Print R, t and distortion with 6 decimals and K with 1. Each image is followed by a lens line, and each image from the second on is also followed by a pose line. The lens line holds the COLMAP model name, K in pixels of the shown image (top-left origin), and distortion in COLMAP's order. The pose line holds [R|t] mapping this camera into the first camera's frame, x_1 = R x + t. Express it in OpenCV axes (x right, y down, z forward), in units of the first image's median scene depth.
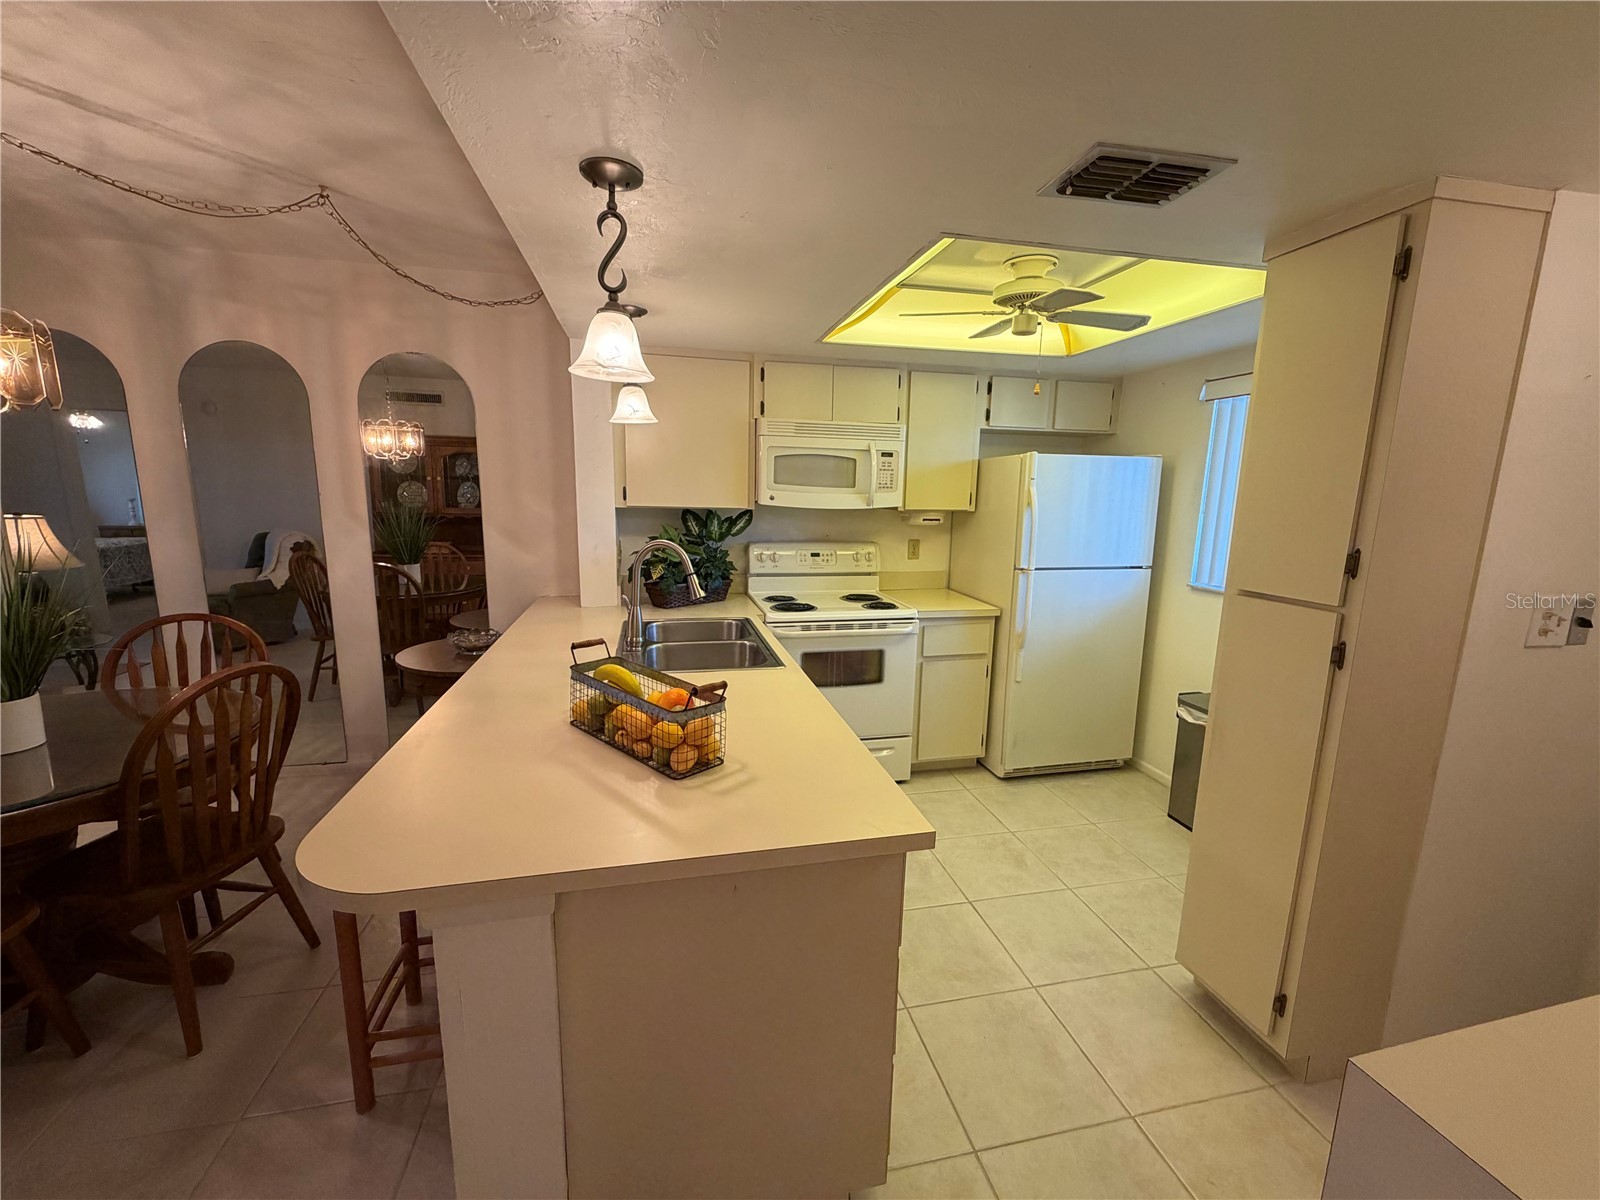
lens RADIAL K [[636.1, 0, 796.5], [0, 636.1, 600.5], [0, 0, 1]] dist [-0.000239, -0.000276]
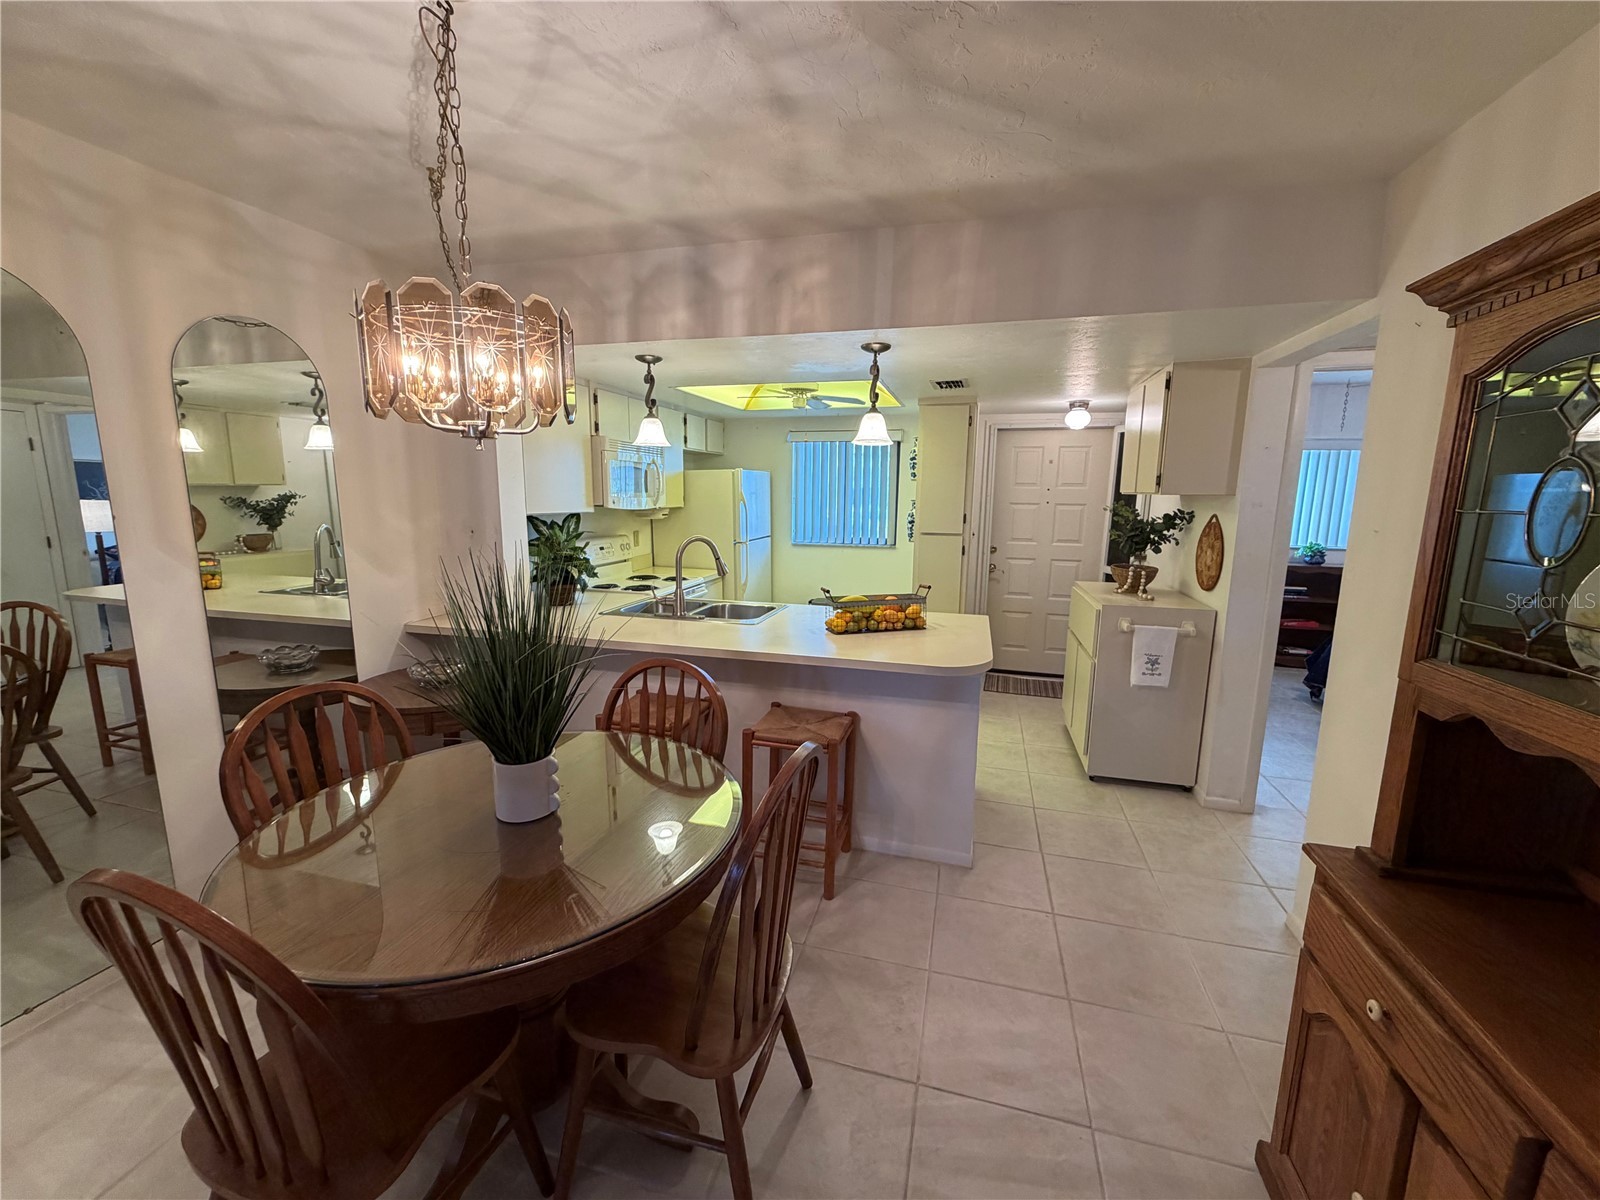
lens RADIAL K [[636.1, 0, 797.3], [0, 636.1, 599.1], [0, 0, 1]] dist [-0.000239, -0.000276]
pose [[0.477199, -0.161755, 0.863780, -1.449852], [0.153808, 0.983116, 0.099130, -0.070357], [-0.865231, 0.085551, 0.494021, 0.173589]]
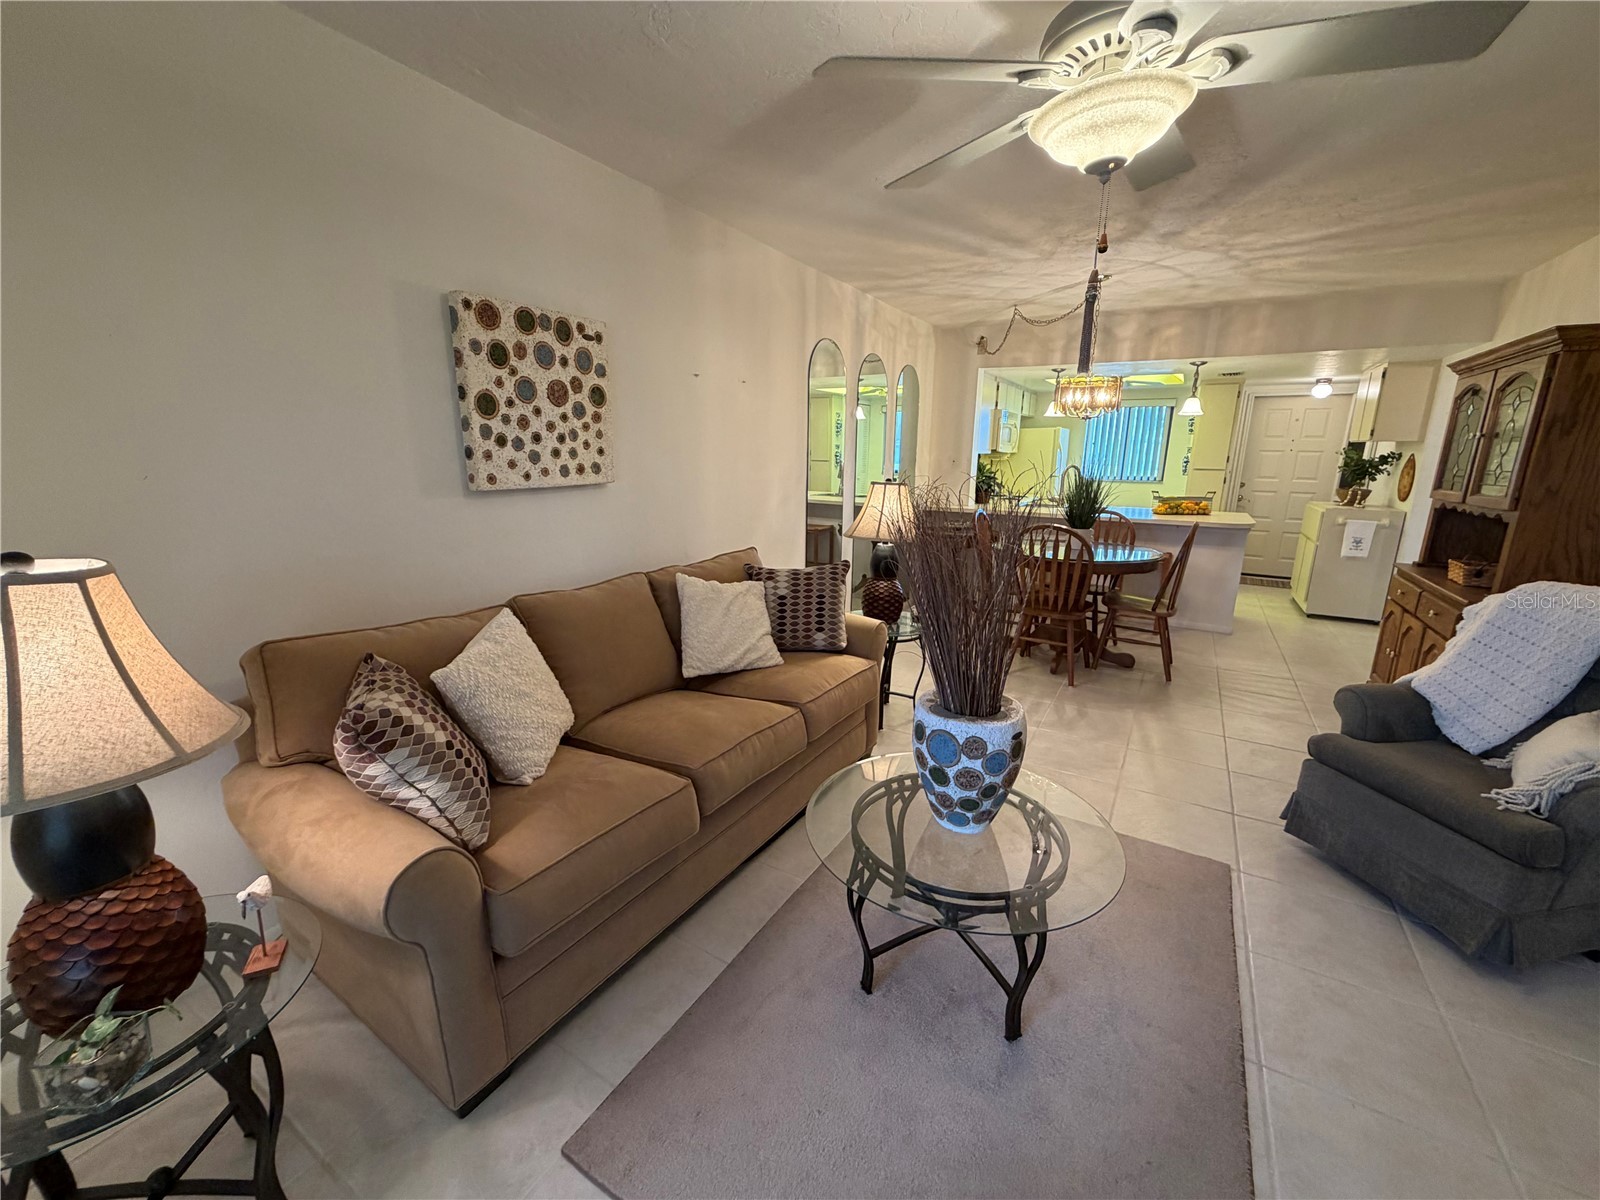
lens RADIAL K [[636.1, 0, 796.7], [0, 636.1, 600.1], [0, 0, 1]] dist [-0.000239, -0.000276]
pose [[0.694424, -0.180911, 0.696453, -3.150397], [0.130991, 0.983489, 0.124863, -0.026880], [-0.707543, 0.004521, 0.706656, -0.008421]]
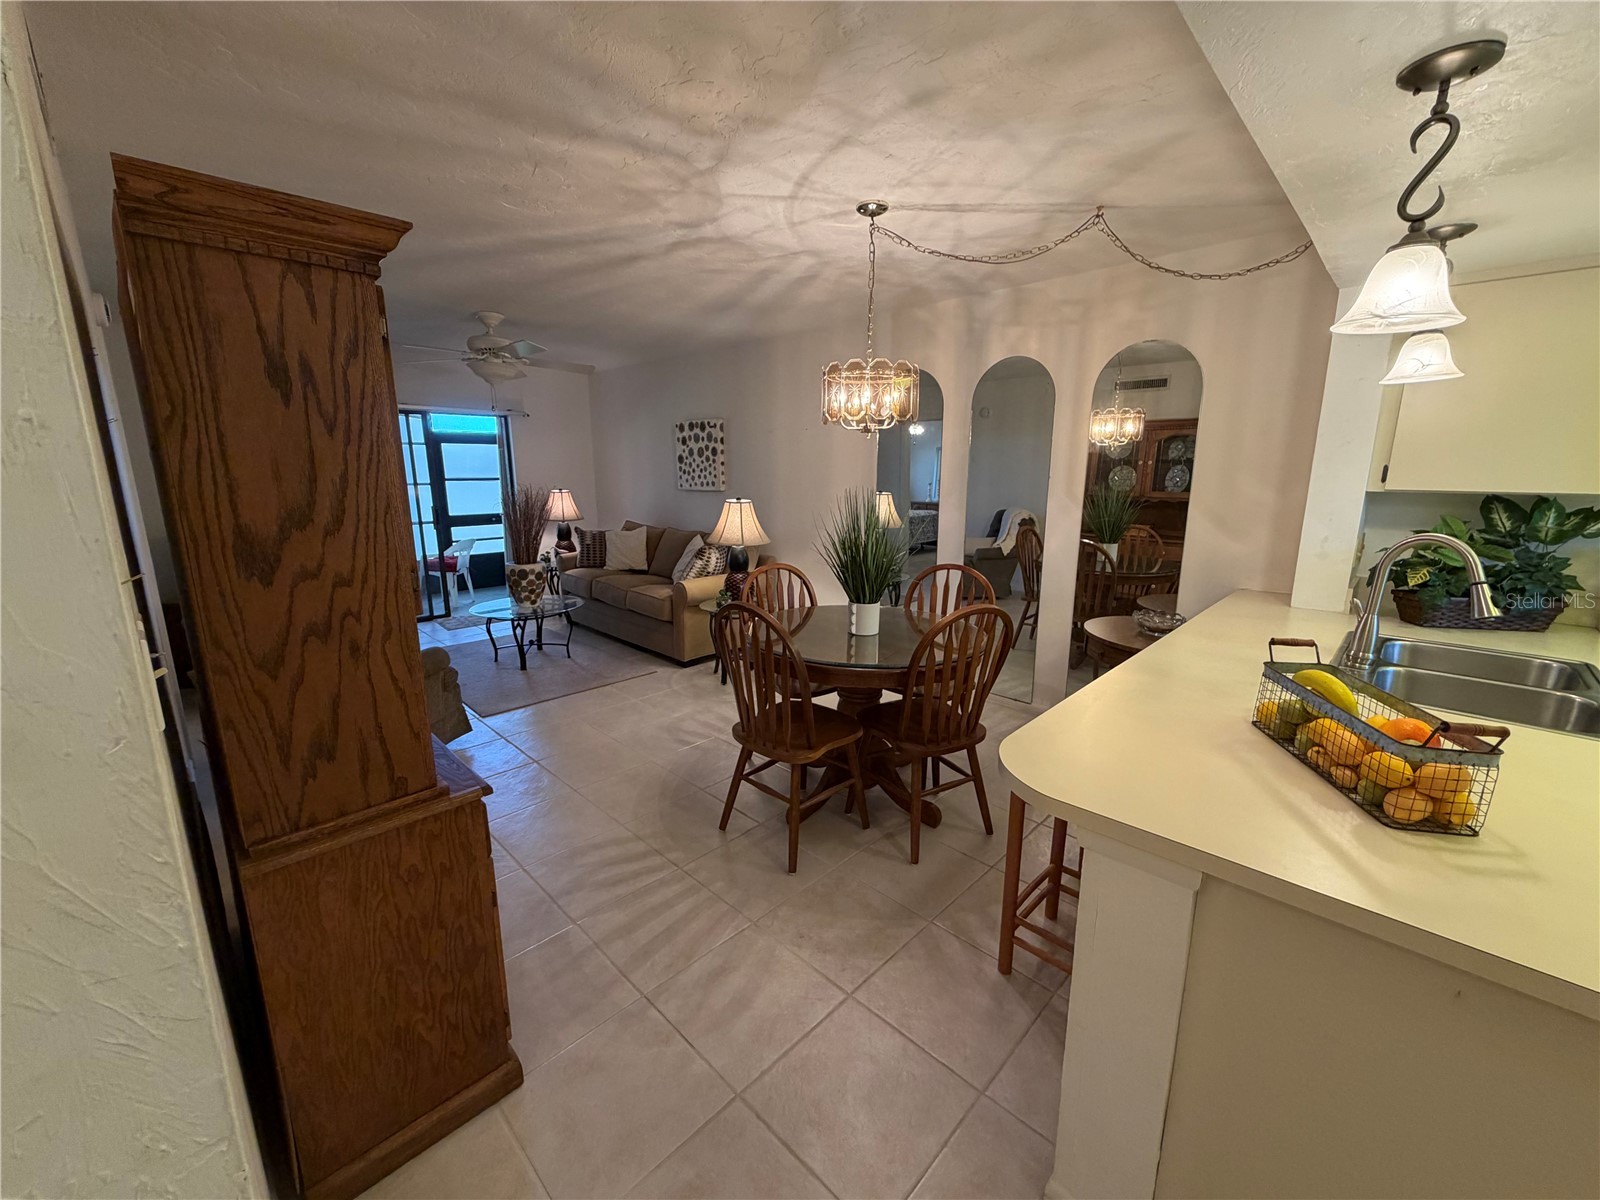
lens RADIAL K [[636.1, 0, 799.6], [0, 636.1, 599.8], [0, 0, 1]] dist [-0.000239, -0.000276]
pose [[0.543160, 0.150919, -0.825954, 0.016661], [-0.133066, 0.986754, 0.092794, 0.014476], [0.829018, 0.059504, 0.556047, -0.049026]]
